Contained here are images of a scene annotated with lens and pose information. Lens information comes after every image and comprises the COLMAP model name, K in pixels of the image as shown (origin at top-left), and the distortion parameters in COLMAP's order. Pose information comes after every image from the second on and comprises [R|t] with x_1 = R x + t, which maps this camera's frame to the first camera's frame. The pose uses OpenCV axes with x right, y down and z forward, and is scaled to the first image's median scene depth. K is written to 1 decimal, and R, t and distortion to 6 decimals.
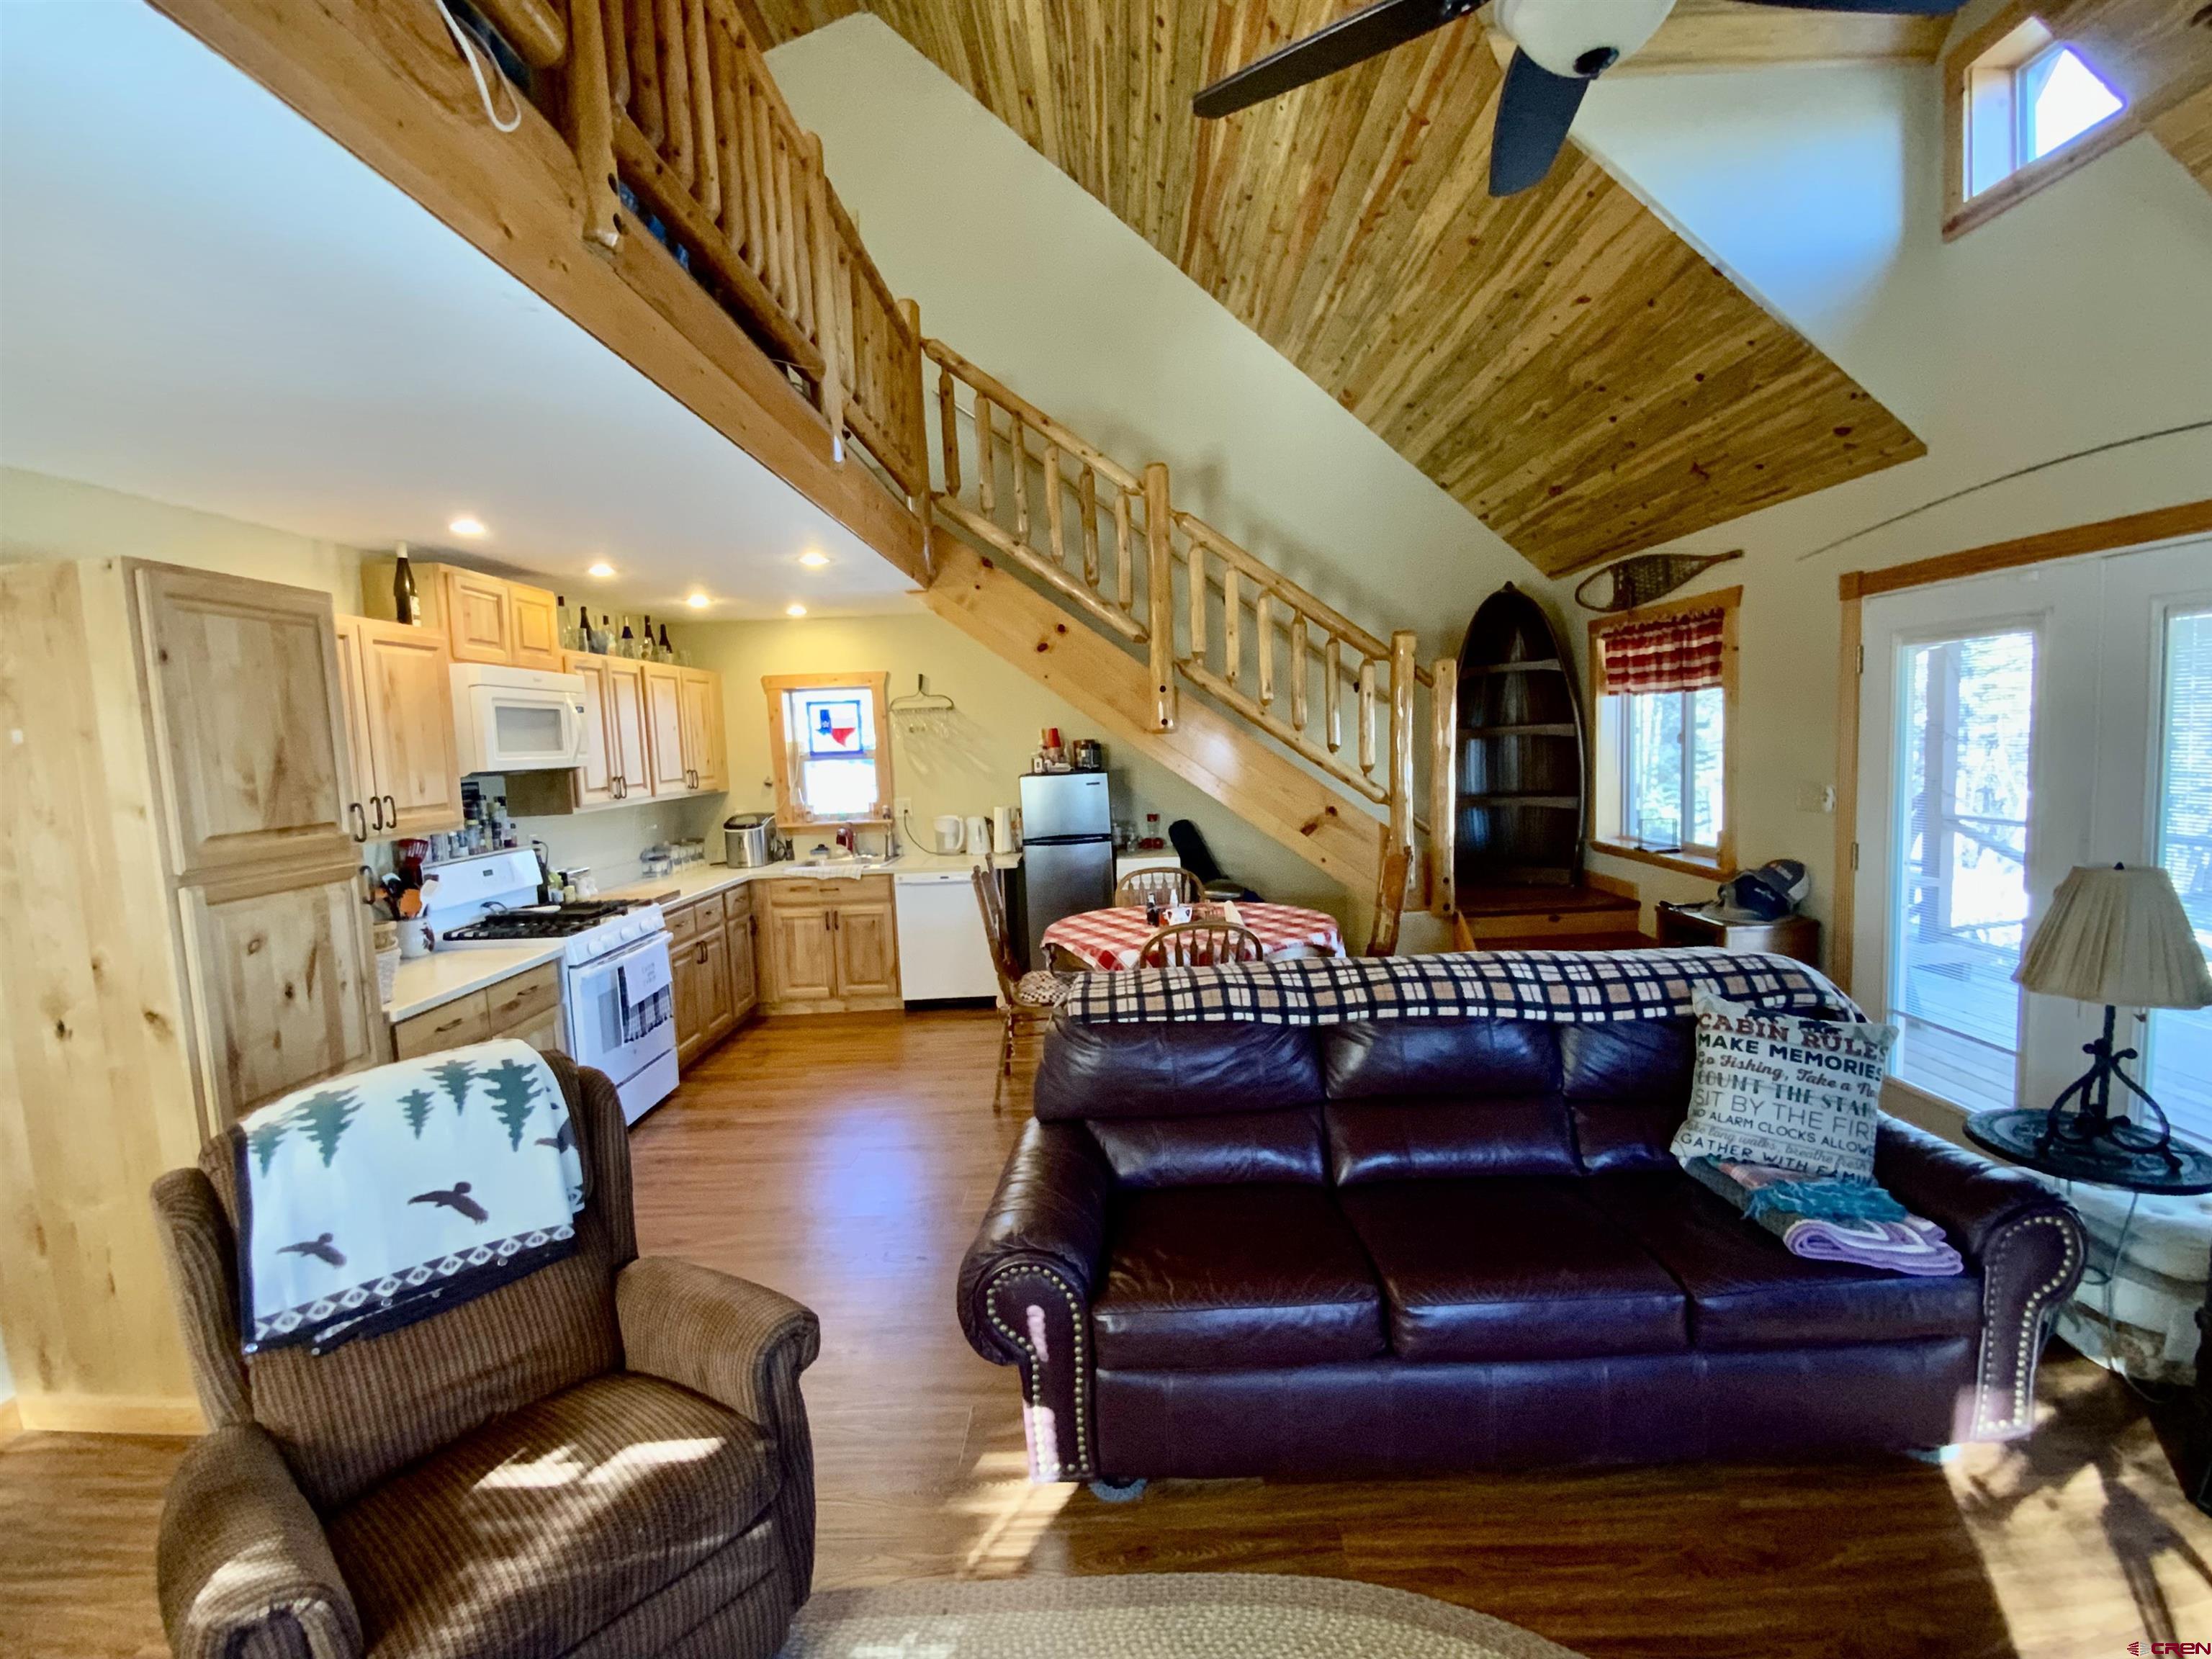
lens RADIAL K [[996.1, 0, 1106.0], [0, 996.1, 829.5], [0, 0, 1]] dist [0.000532, -0.000533]
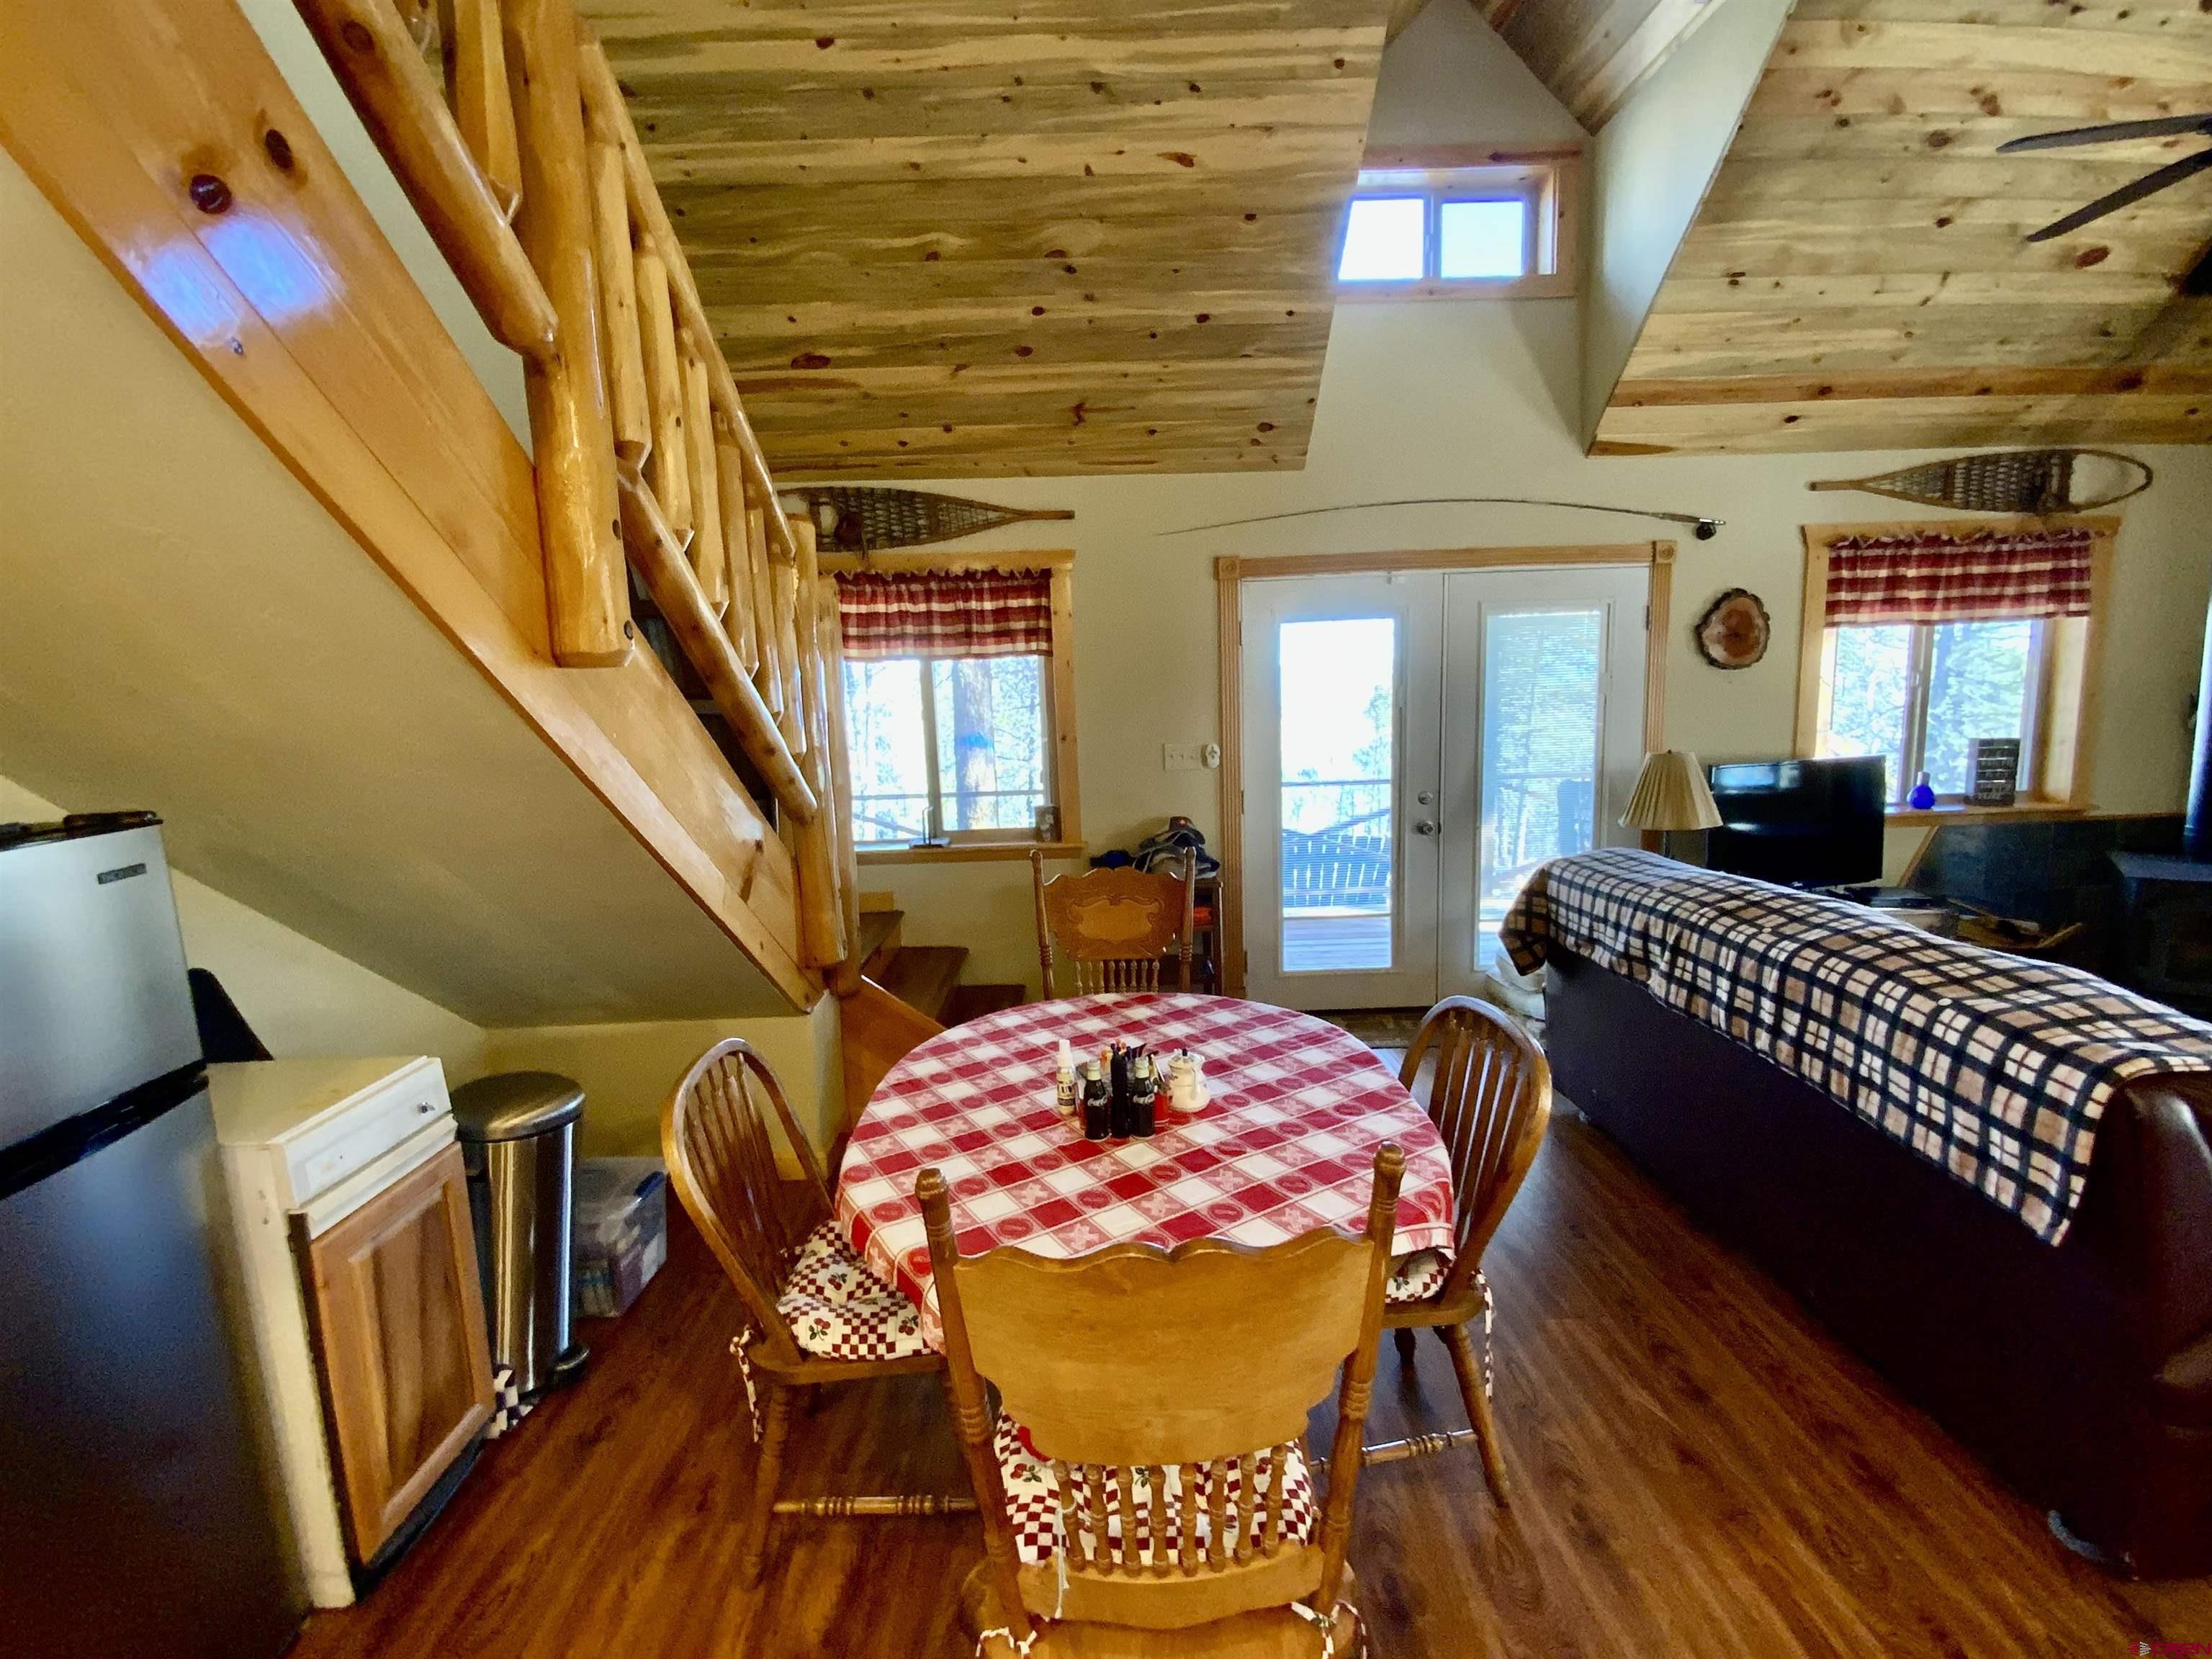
lens RADIAL K [[996.1, 0, 1106.0], [0, 996.1, 829.5], [0, 0, 1]] dist [0.000532, -0.000533]
pose [[-0.026740, -0.087727, 0.995786, -0.298958], [0.129971, 0.987381, 0.090476, -0.052843], [-0.991157, 0.131843, -0.015000, 0.887757]]
